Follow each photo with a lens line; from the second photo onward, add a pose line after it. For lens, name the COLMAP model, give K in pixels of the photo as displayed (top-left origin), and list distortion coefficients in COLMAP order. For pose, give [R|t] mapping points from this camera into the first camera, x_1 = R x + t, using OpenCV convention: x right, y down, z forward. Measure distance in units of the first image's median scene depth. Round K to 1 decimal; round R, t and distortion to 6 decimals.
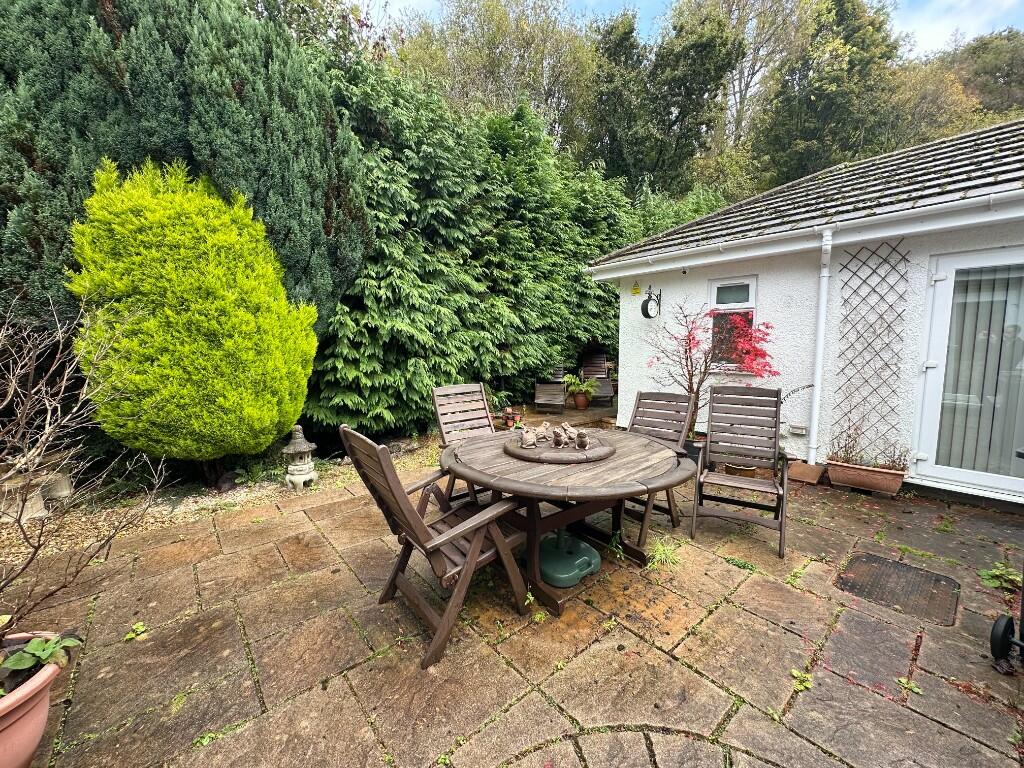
lens RADIAL K [[406.7, 0, 512.9], [0, 406.7, 383.5], [0, 0, 1]] dist [-0.001623, -0.000339]
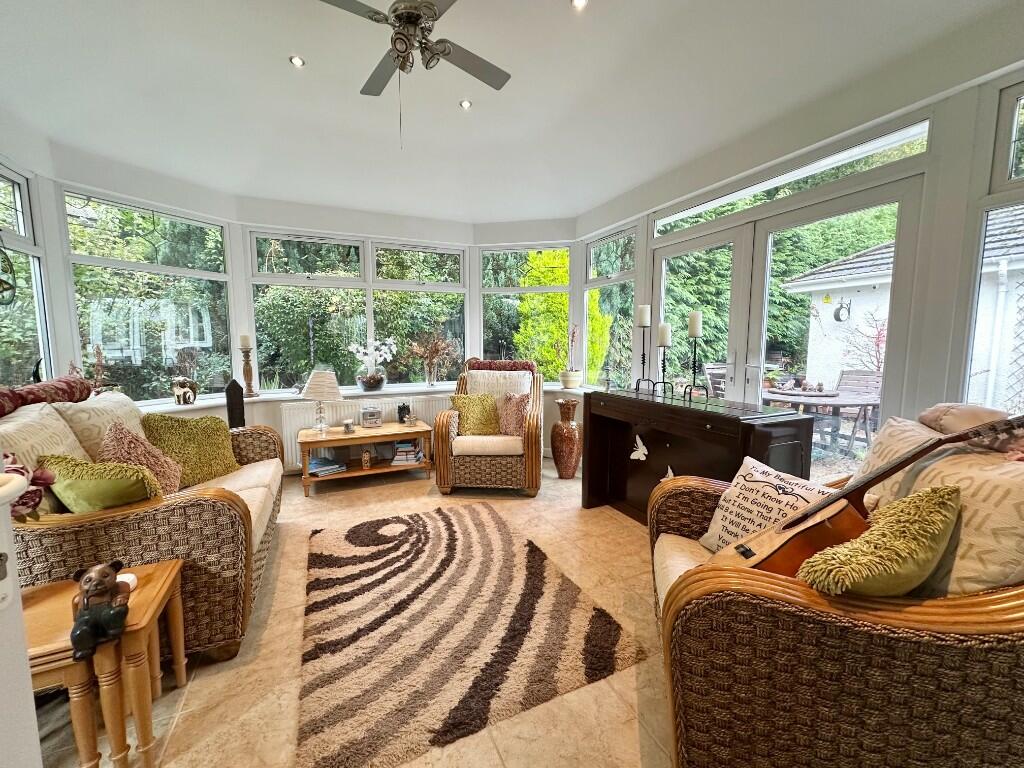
lens RADIAL K [[406.7, 0, 514.3], [0, 406.7, 381.7], [0, 0, 1]] dist [-0.001623, -0.000339]
pose [[0.960060, 0.037352, -0.277290, -0.295210], [-0.038037, 0.999272, 0.002910, 0.068437], [0.277197, 0.007754, 0.960782, -0.539236]]
